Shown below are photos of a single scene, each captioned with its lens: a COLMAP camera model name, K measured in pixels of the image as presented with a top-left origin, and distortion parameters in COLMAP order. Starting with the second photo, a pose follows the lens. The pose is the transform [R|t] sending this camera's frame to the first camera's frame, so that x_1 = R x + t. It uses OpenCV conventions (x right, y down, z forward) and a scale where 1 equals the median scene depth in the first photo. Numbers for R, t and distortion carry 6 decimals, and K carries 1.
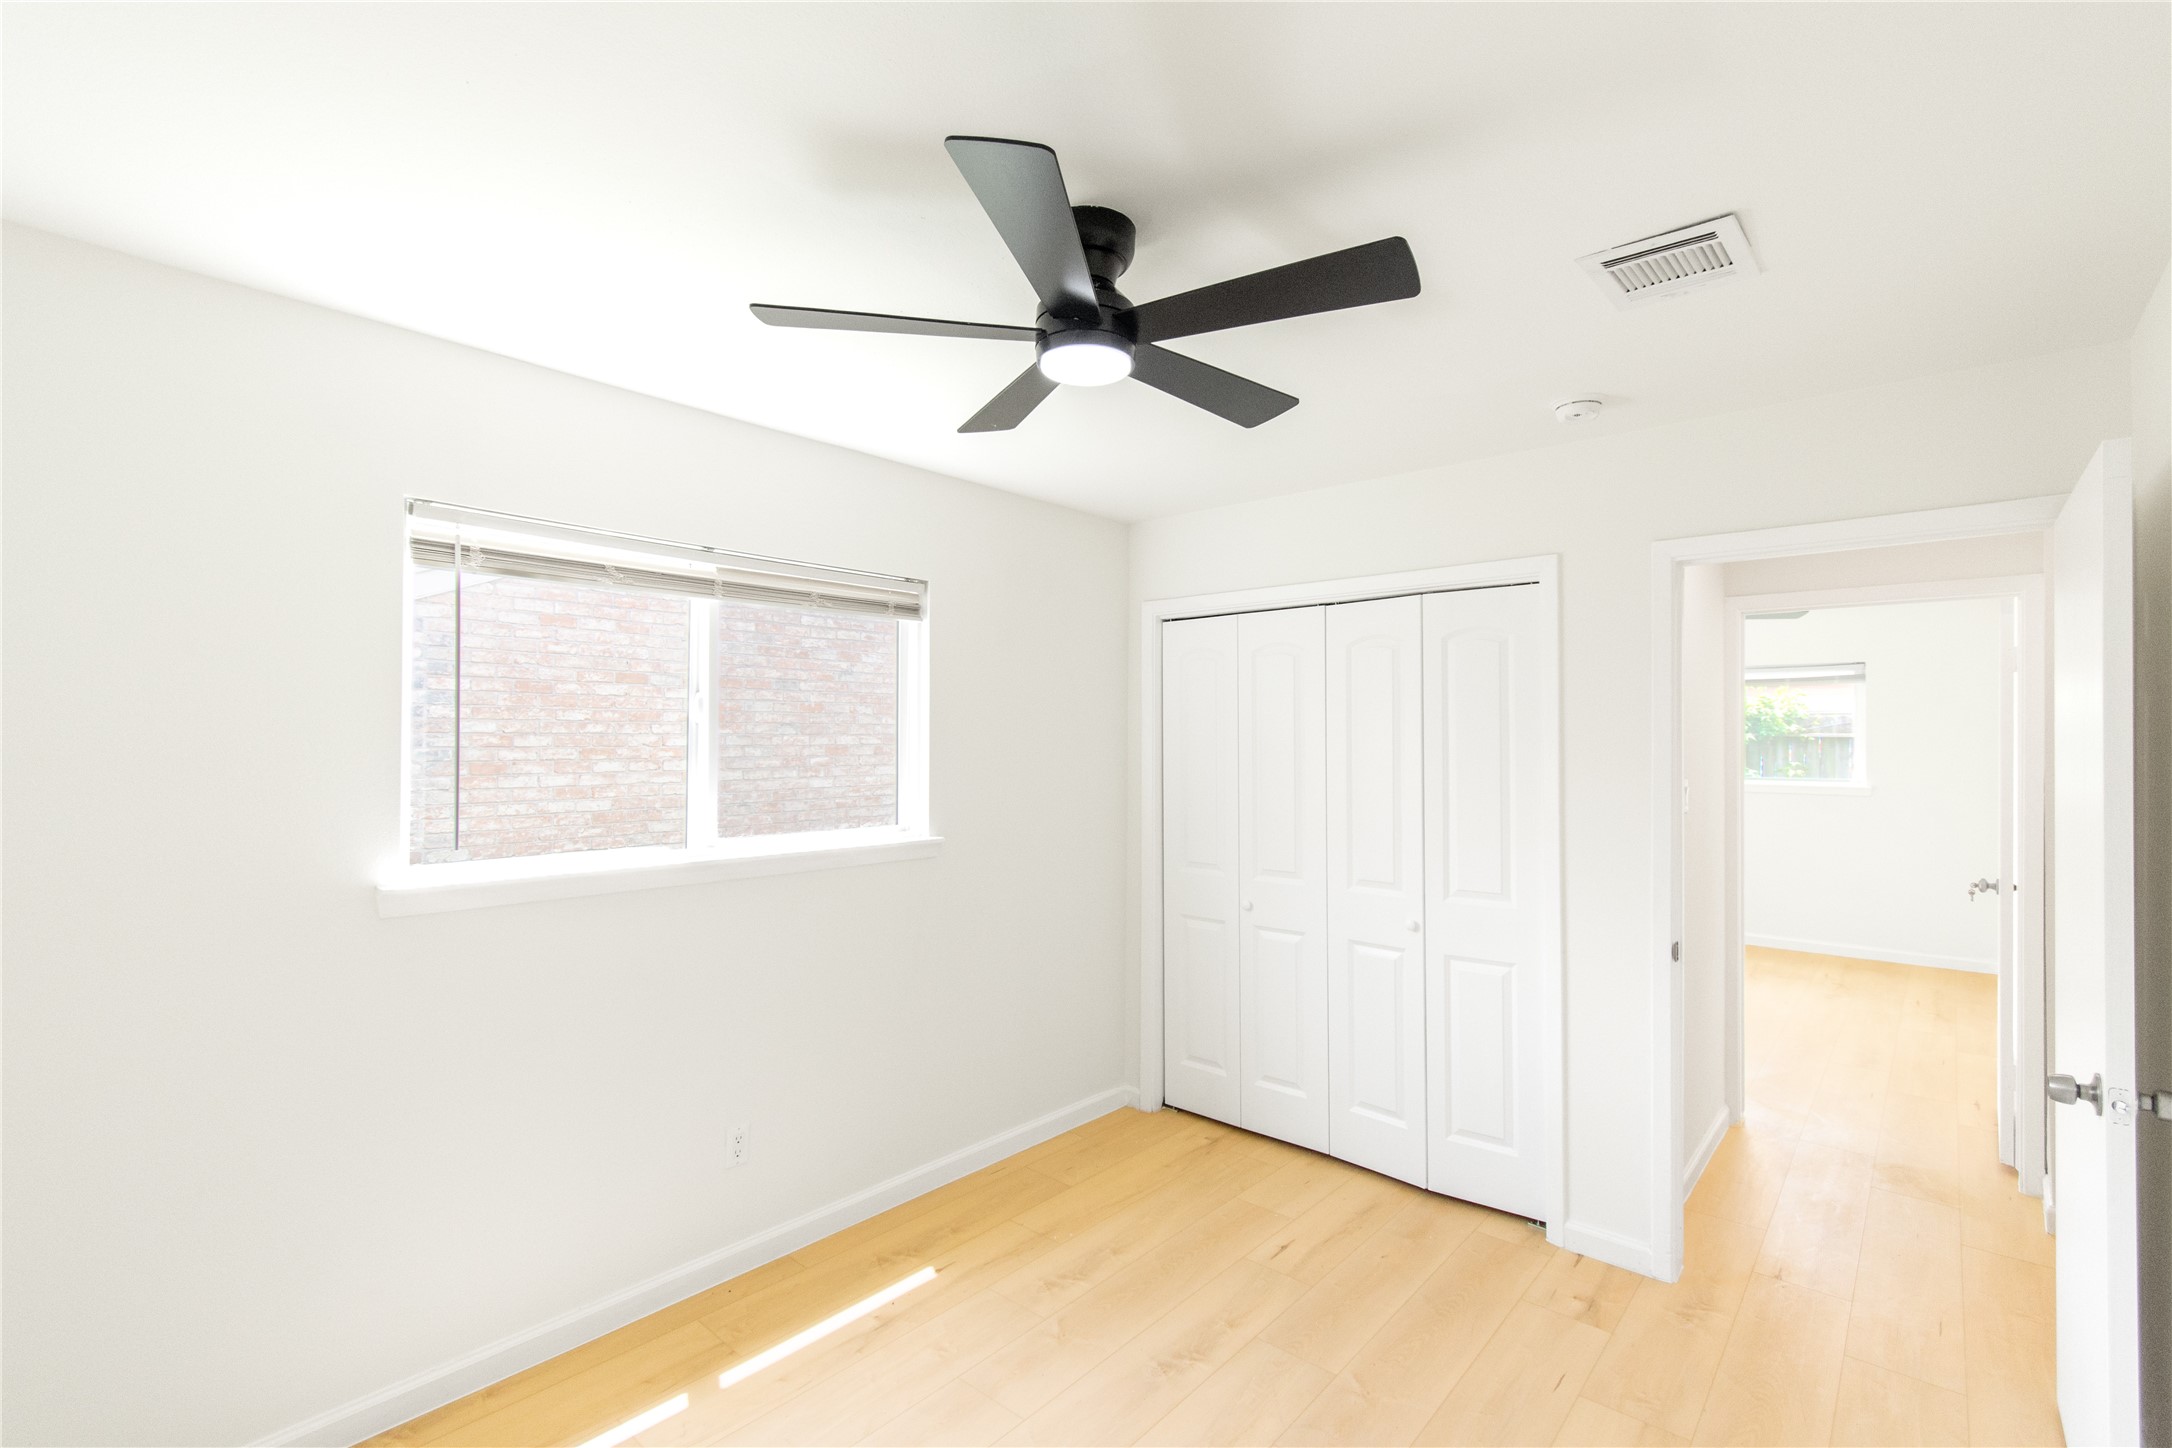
lens RADIAL K [[931.2, 0, 1082.0], [0, 931.2, 758.0], [0, 0, 1]] dist [-0.000489, -0.000226]
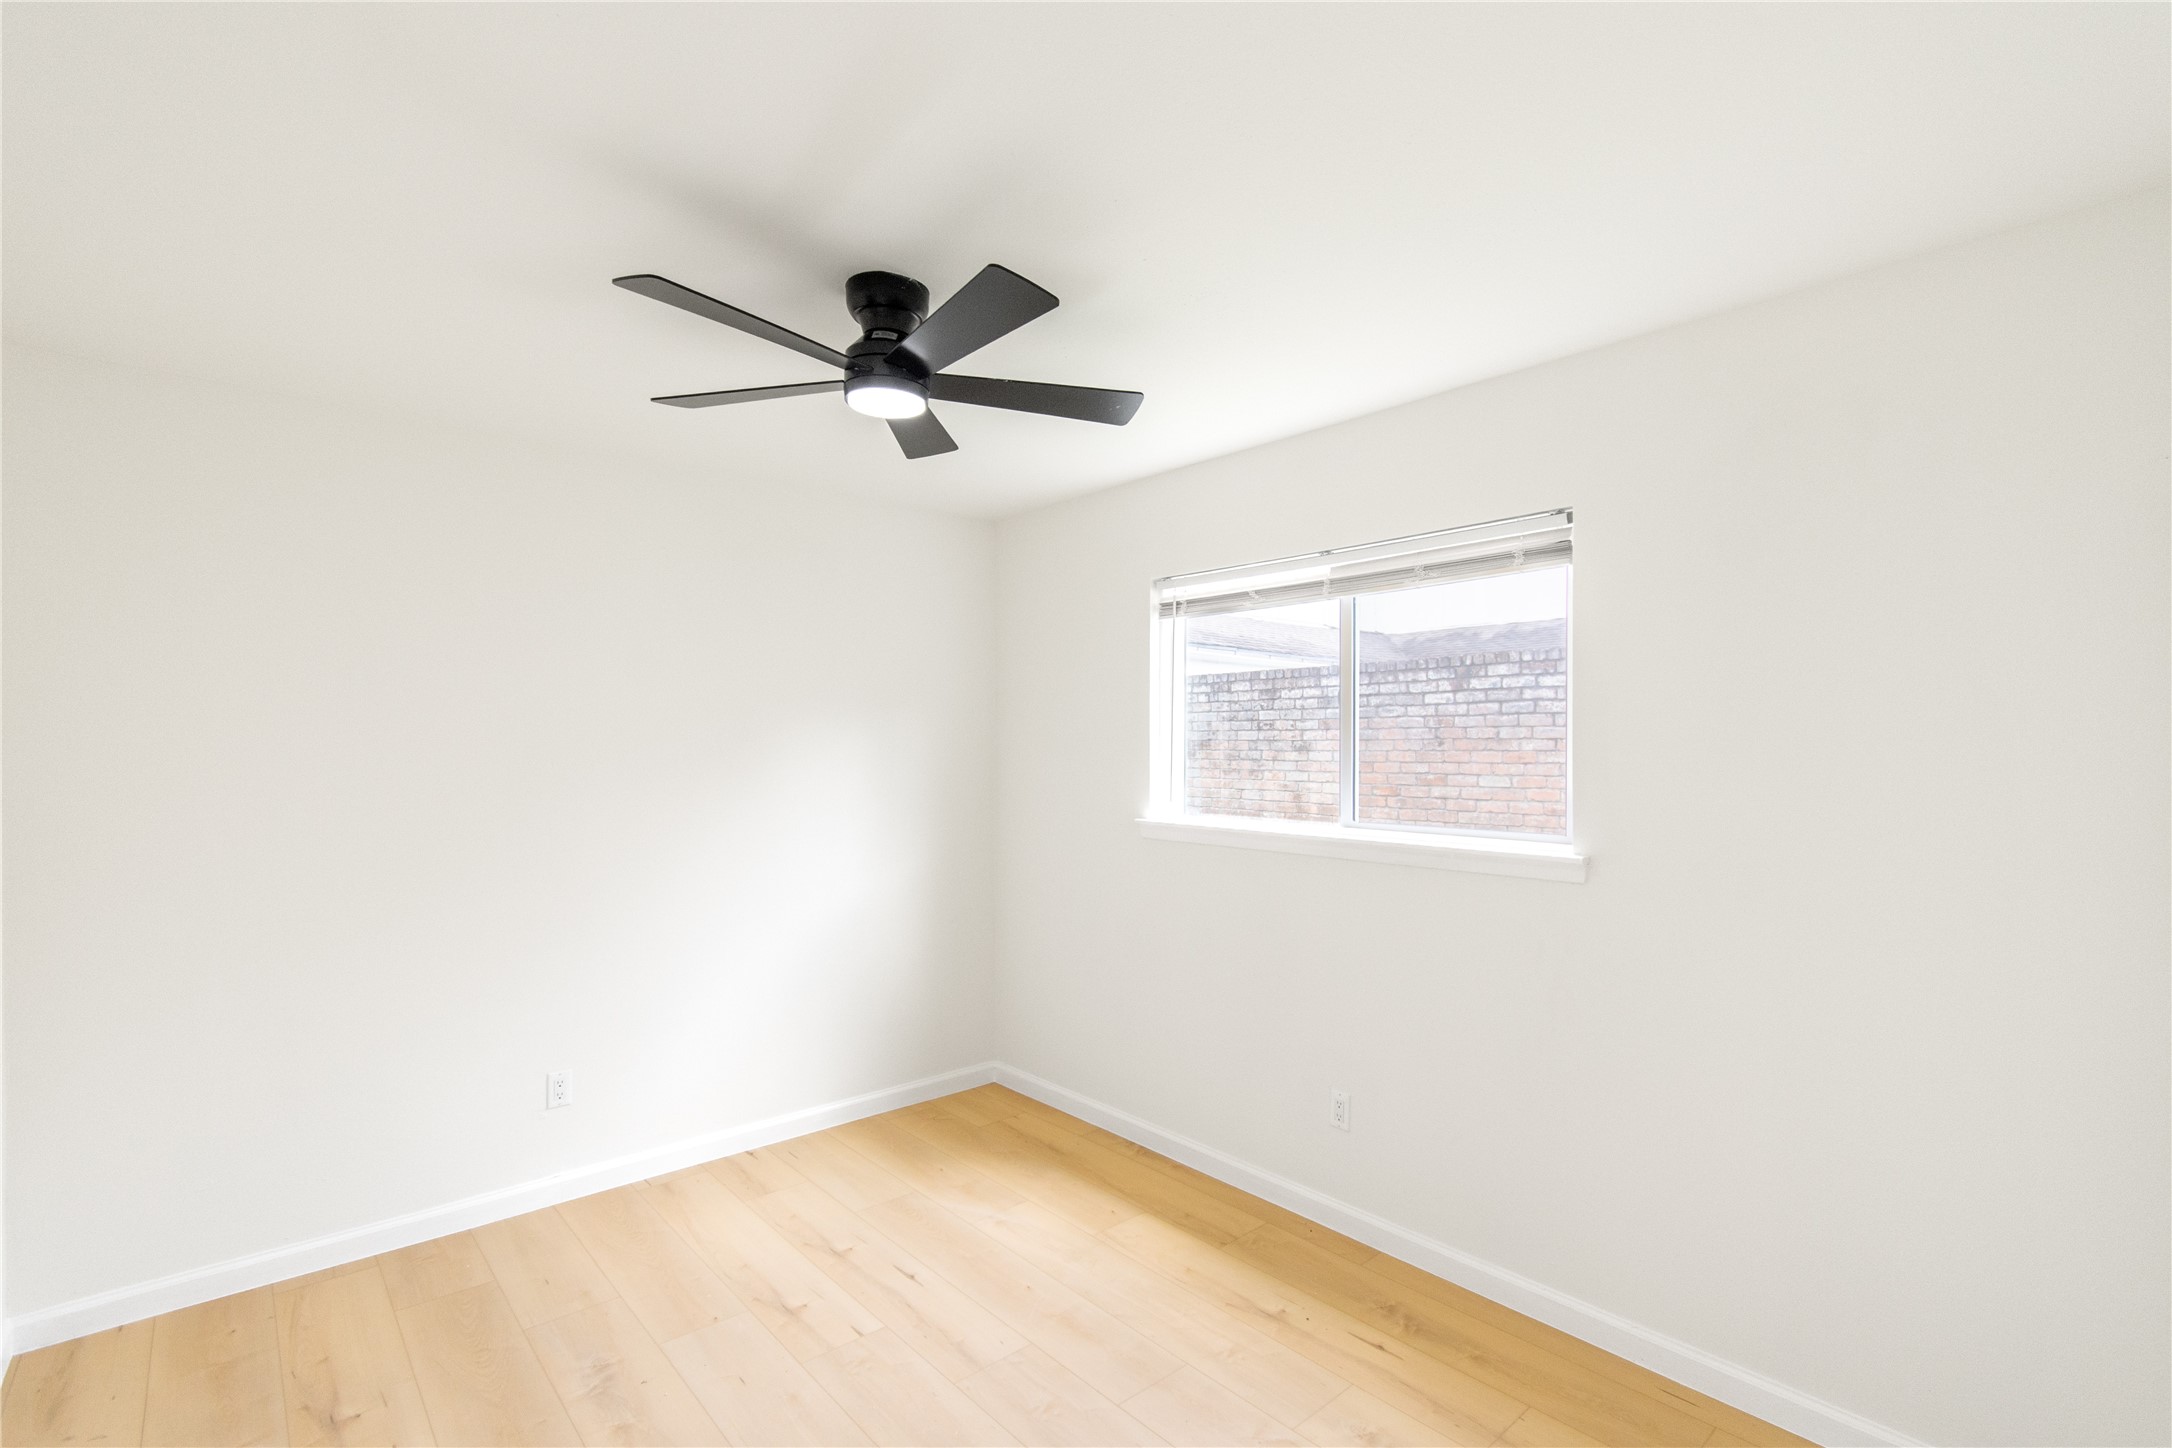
lens RADIAL K [[968.9, 0, 1092.0], [0, 968.9, 748.5], [0, 0, 1]] dist [0.000583, -0.000389]
pose [[-0.095578, 0.015874, -0.995295, 0.838017], [-0.005105, 0.999852, 0.016437, -0.012755], [0.995409, 0.006652, -0.095483, 0.921379]]
